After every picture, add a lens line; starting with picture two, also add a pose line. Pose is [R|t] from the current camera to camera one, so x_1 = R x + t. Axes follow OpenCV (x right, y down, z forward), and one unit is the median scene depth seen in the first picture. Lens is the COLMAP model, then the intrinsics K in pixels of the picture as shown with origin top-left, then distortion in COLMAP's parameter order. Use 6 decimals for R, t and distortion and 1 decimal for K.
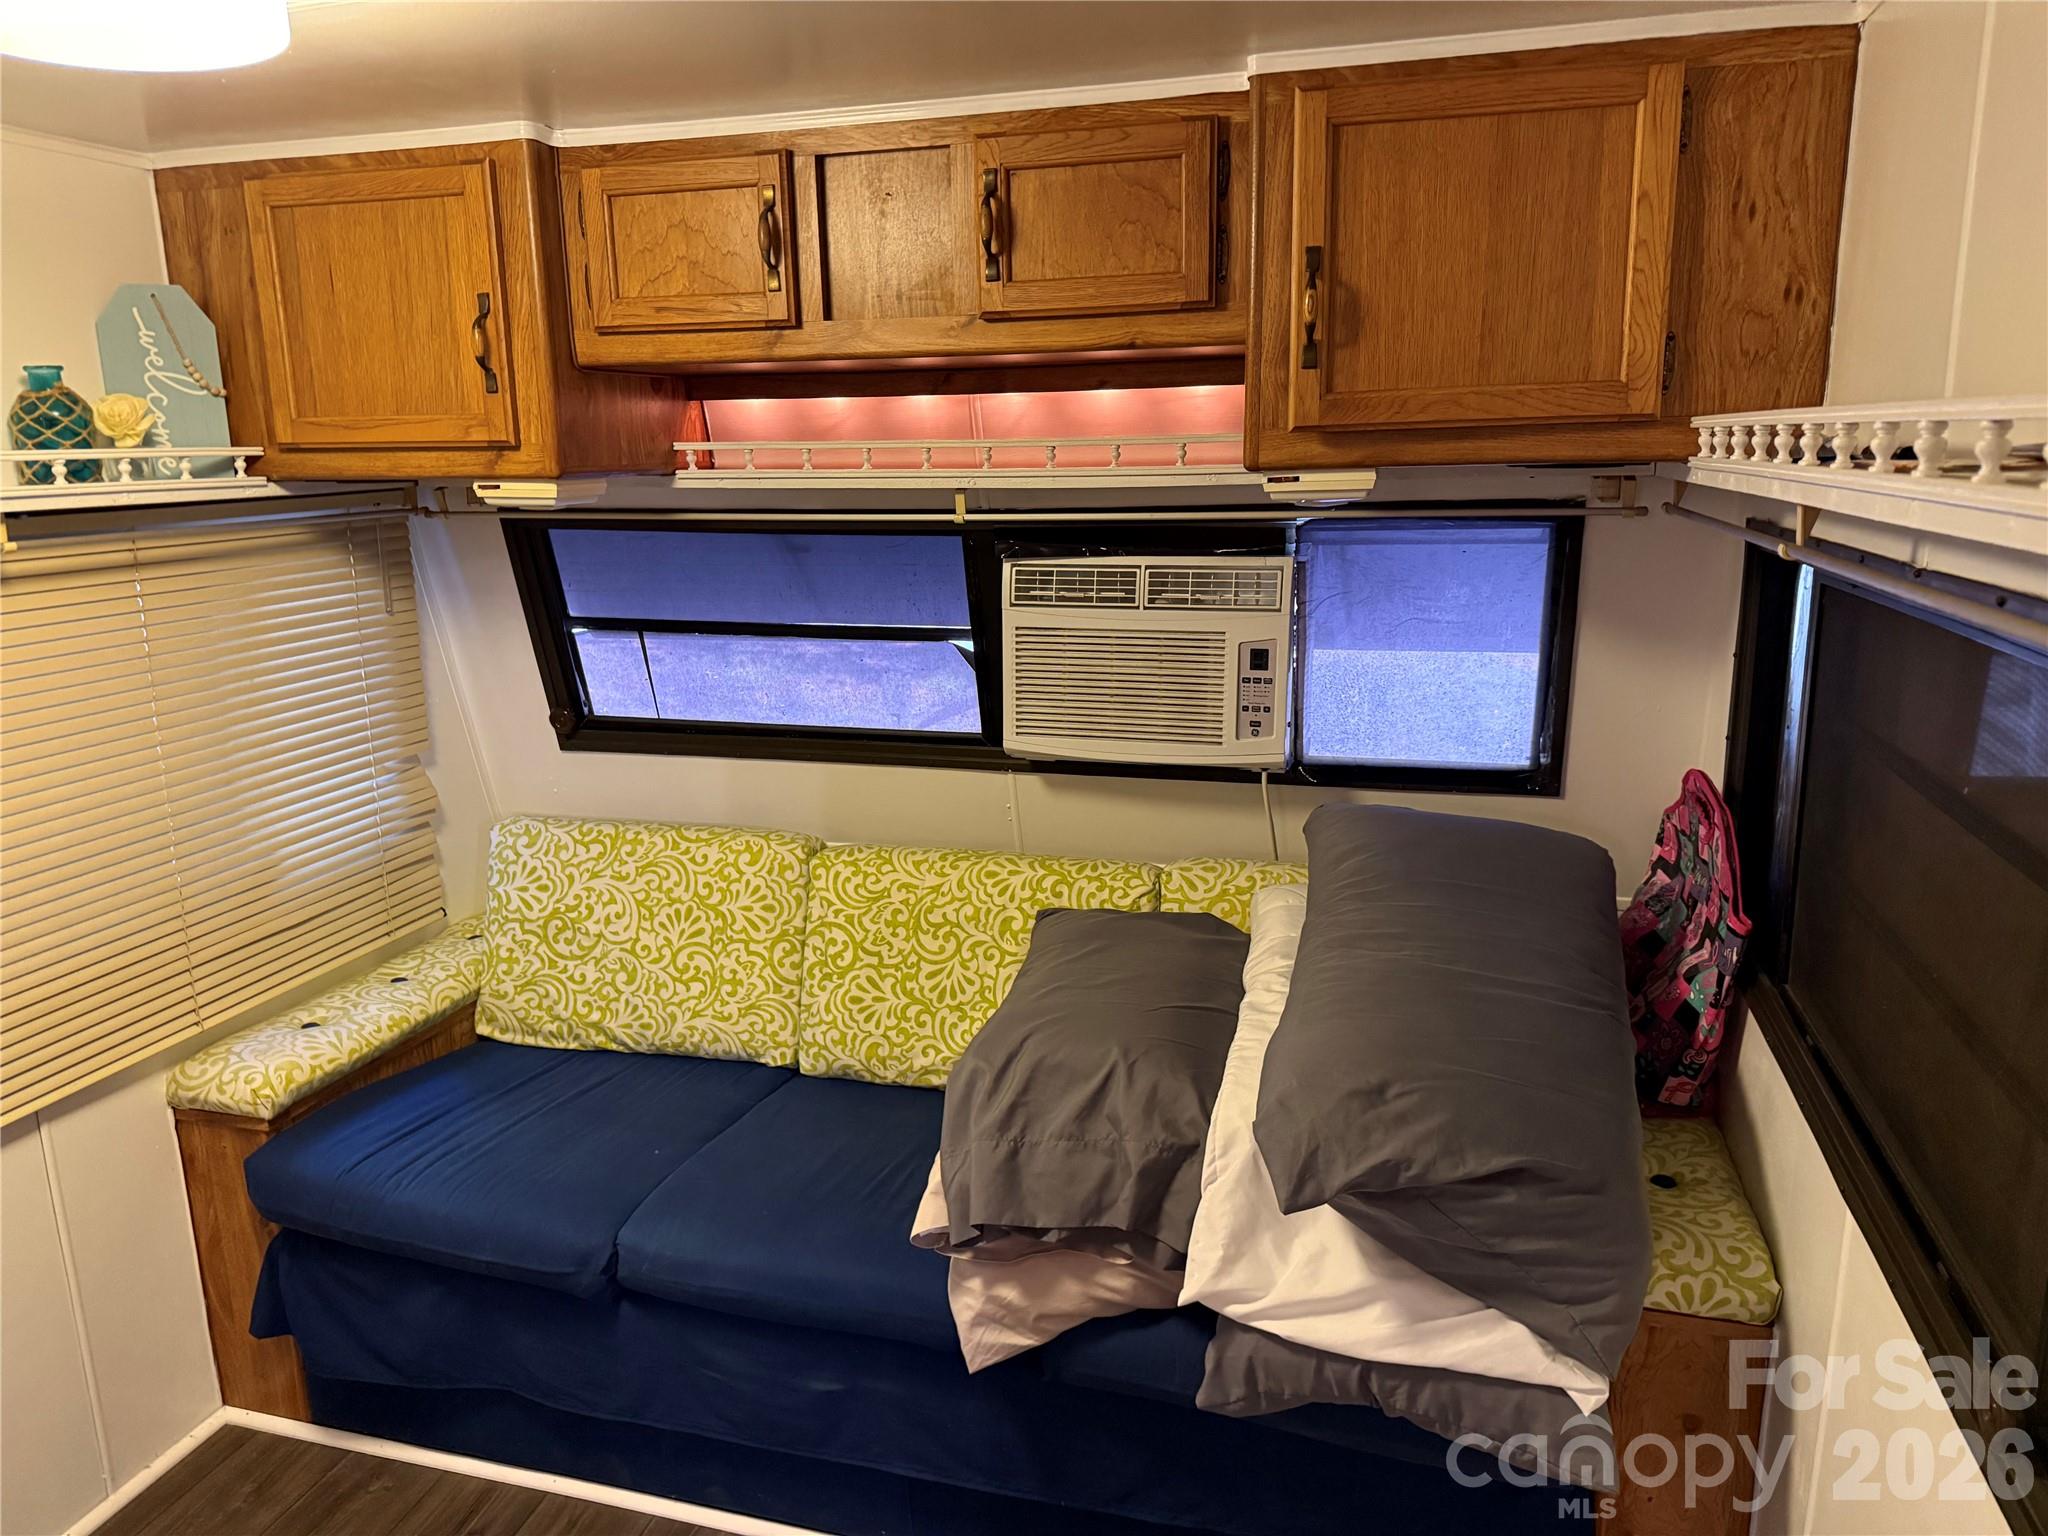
lens RADIAL K [[1419.3, 0, 1035.4], [0, 1419.3, 774.2], [0, 0, 1]] dist [0.043402, -0.063072]
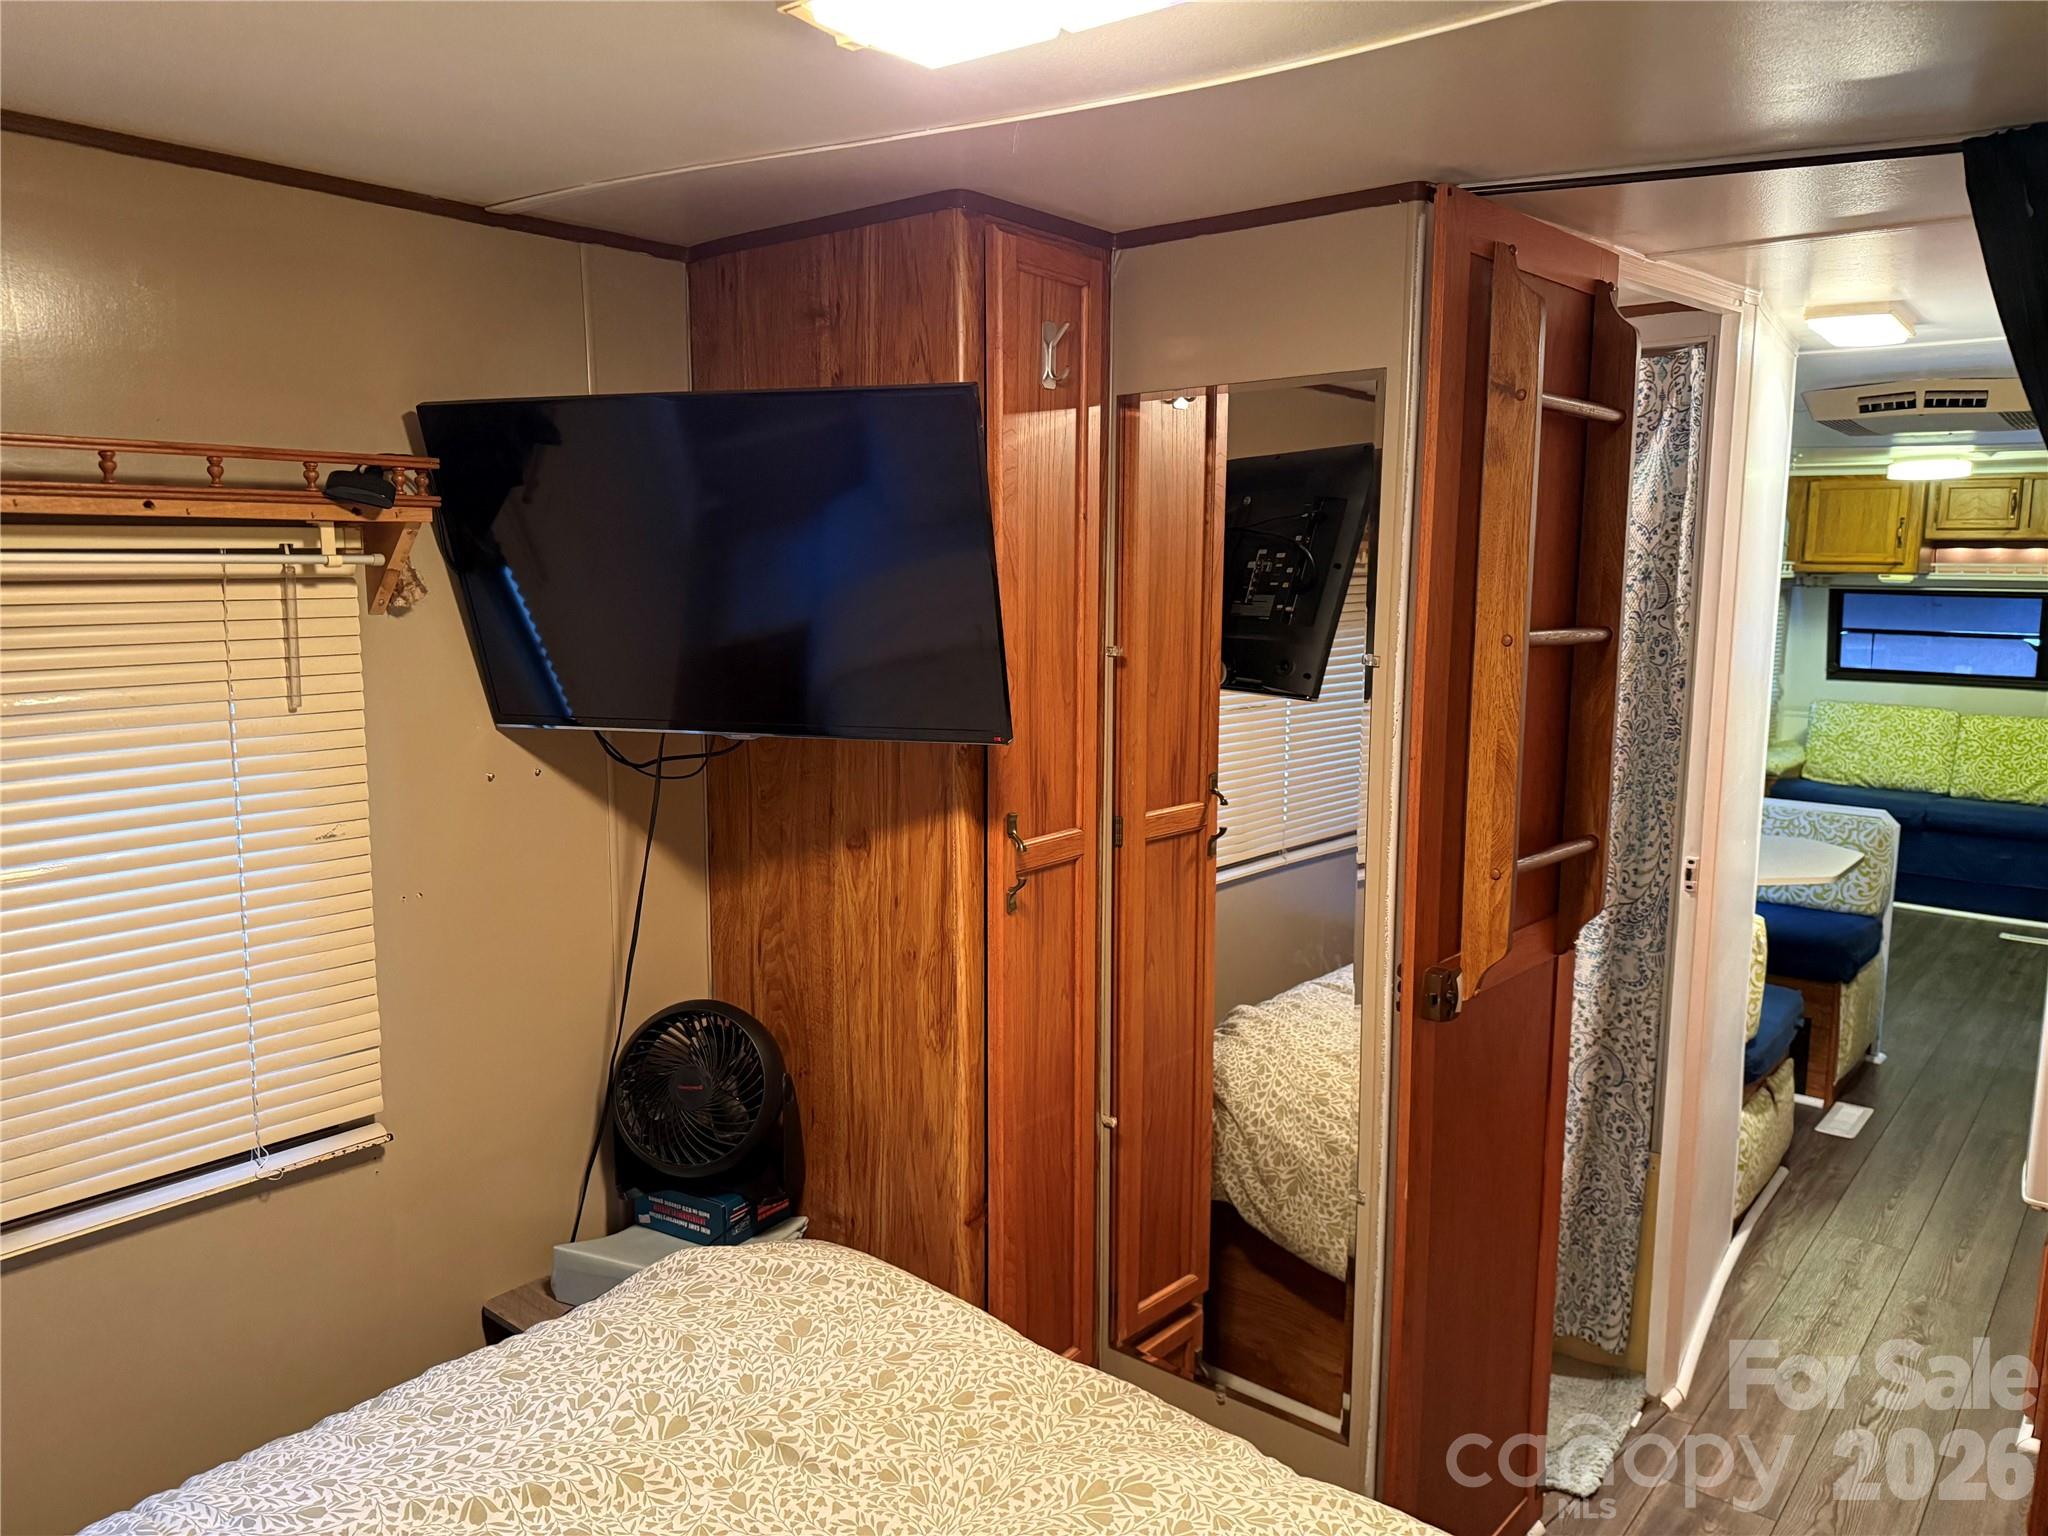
lens RADIAL K [[1419.3, 0, 1035.4], [0, 1419.3, 774.2], [0, 0, 1]] dist [0.043402, -0.063072]
pose [[0.913601, 0.080077, -0.398649, -0.672315], [-0.109021, 0.992759, -0.050431, 0.495289], [0.391724, 0.089535, 0.915716, -2.148041]]
